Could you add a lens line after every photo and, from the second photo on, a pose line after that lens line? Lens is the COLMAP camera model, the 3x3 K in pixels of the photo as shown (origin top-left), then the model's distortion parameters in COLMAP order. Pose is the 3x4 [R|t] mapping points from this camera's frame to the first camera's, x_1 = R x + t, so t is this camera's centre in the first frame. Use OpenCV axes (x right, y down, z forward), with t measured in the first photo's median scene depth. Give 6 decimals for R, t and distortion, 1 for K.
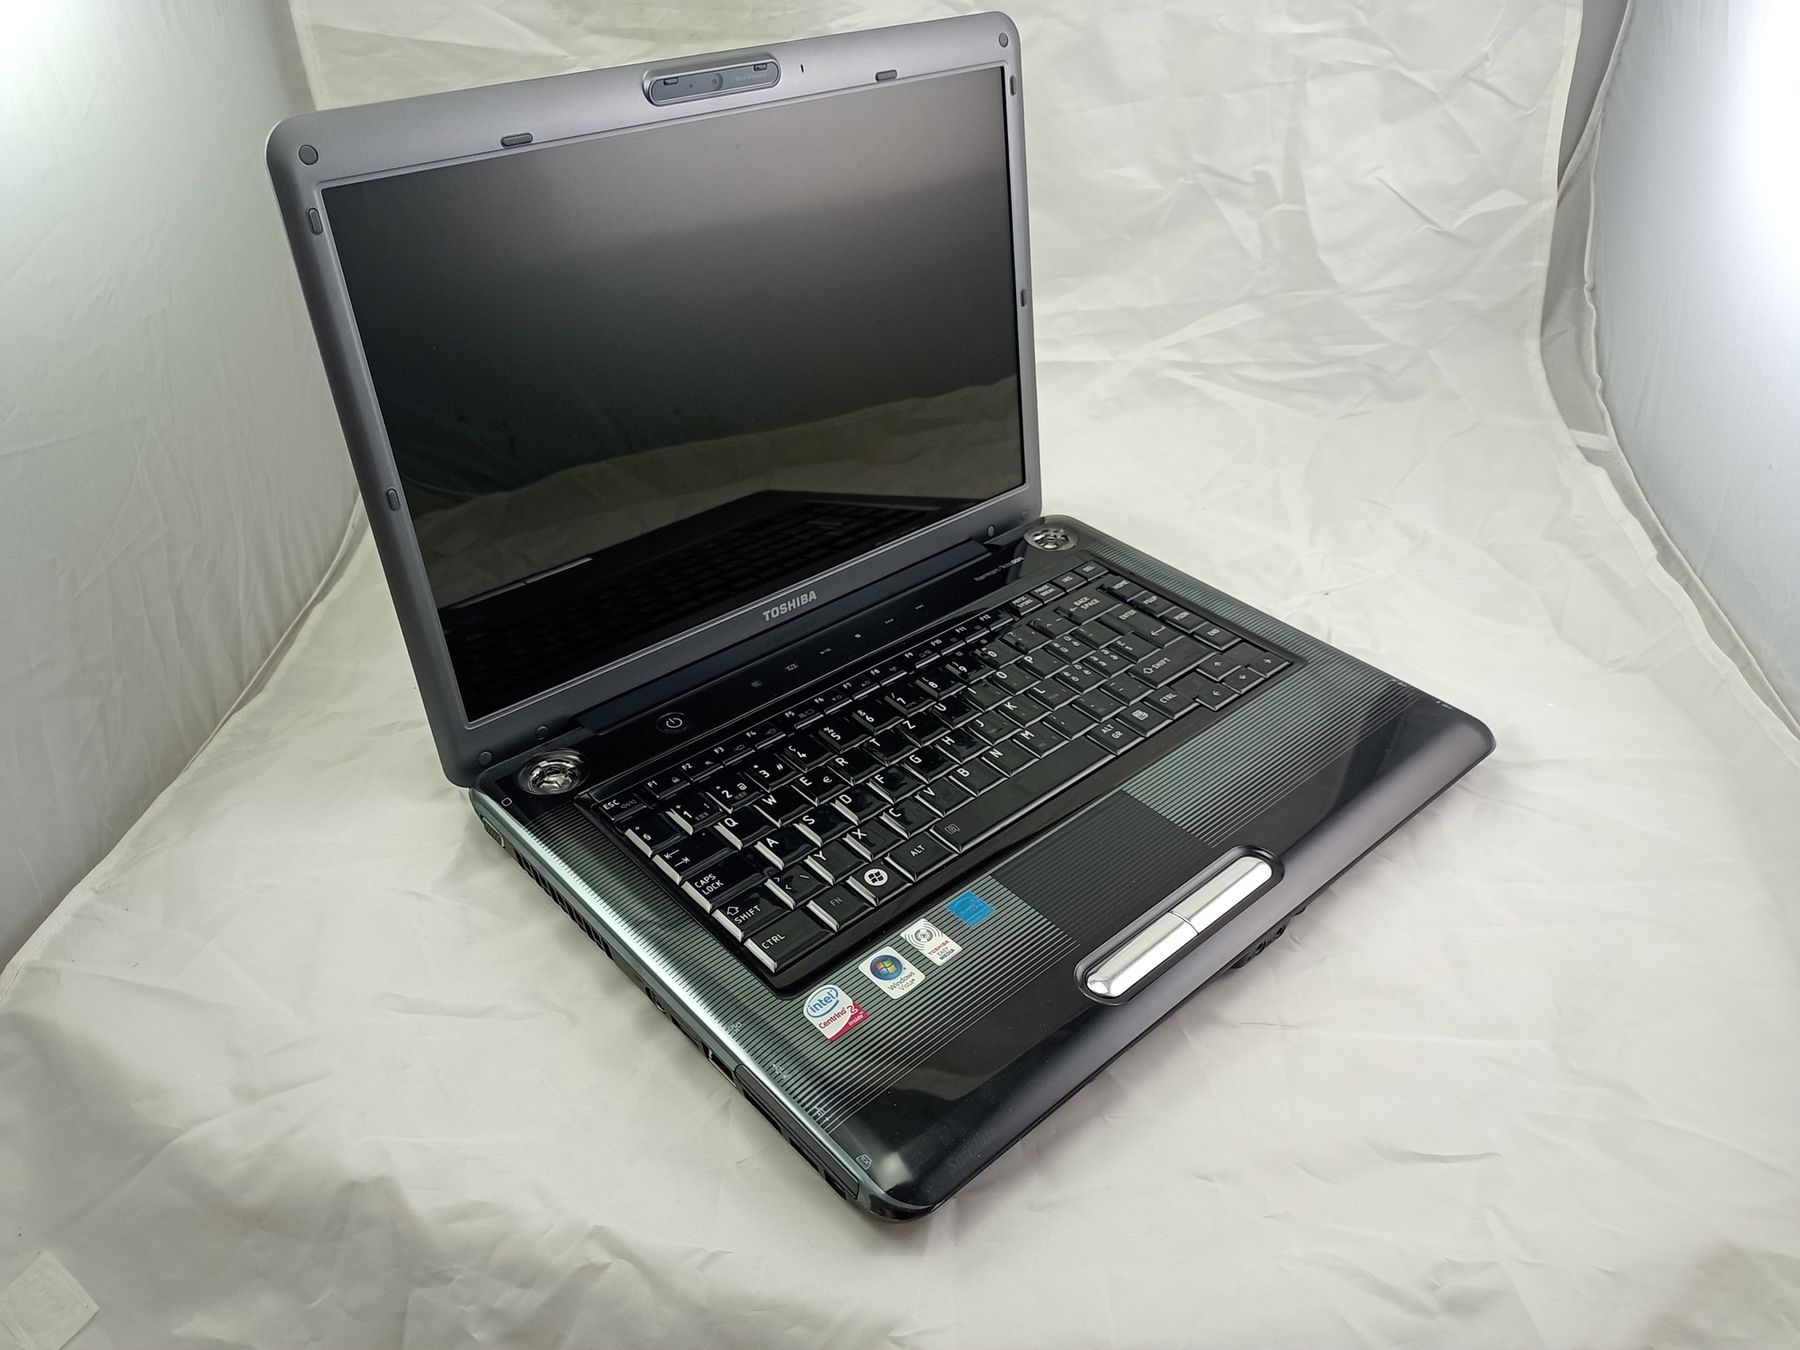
lens RADIAL K [[1354.1, 0, 900.0], [0, 1354.1, 675.0], [0, 0, 1]] dist [-0.001872, -0.003978]
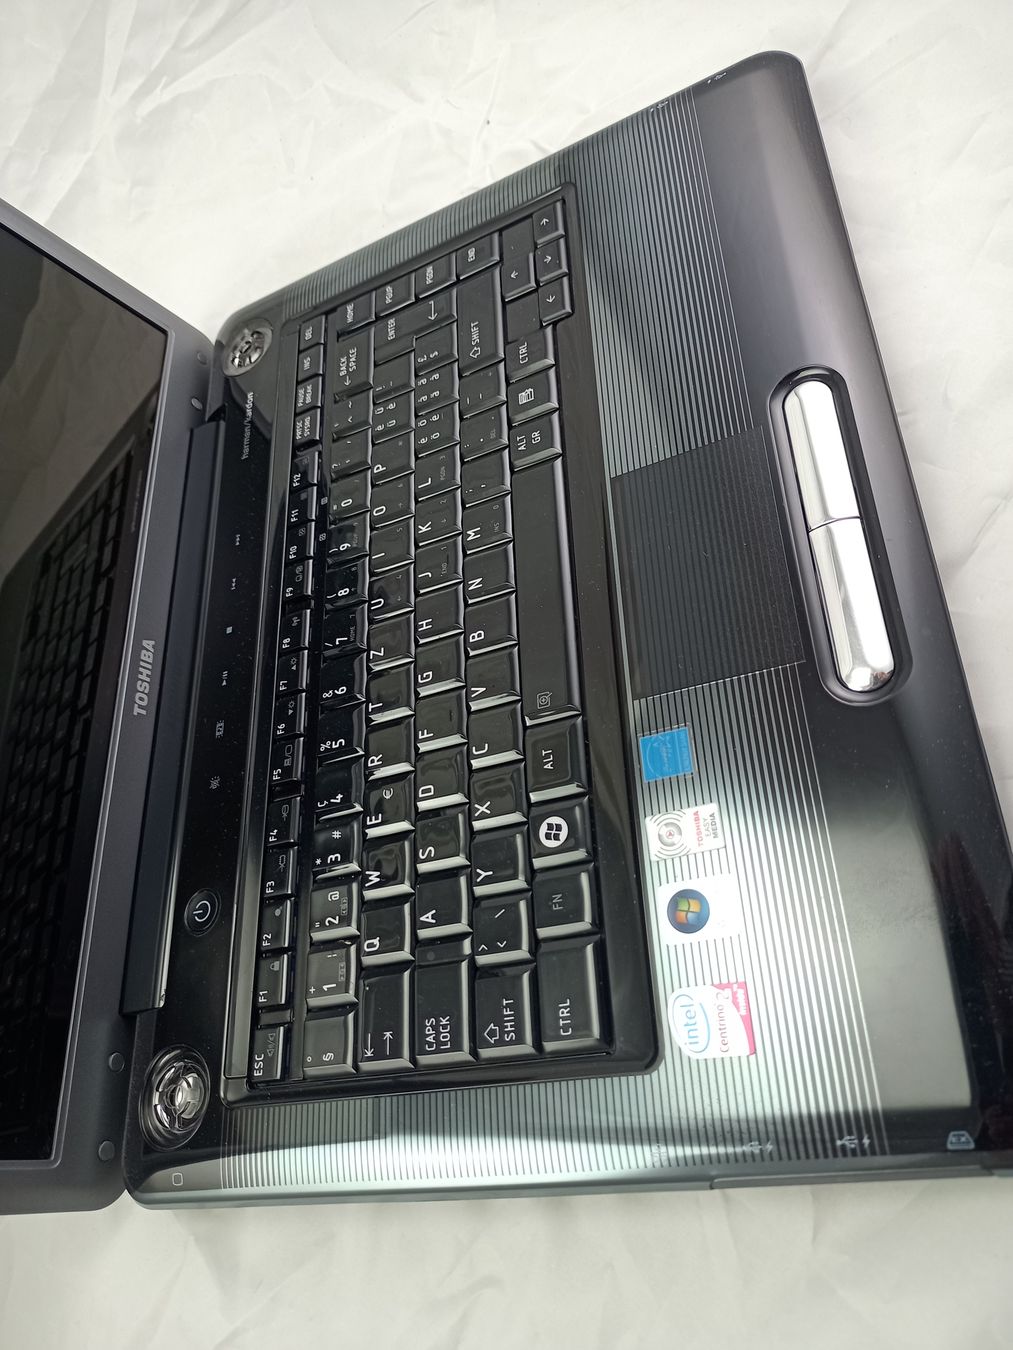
lens RADIAL K [[978.2, 0, 508.0], [0, 978.2, 726.7], [0, 0, 1]] dist [0.046131, -0.065068]
pose [[0.563102, -0.826372, 0.005038, 0.010203], [0.779097, 0.532901, 0.330188, -0.059411], [-0.275542, -0.182004, 0.943902, 0.399401]]
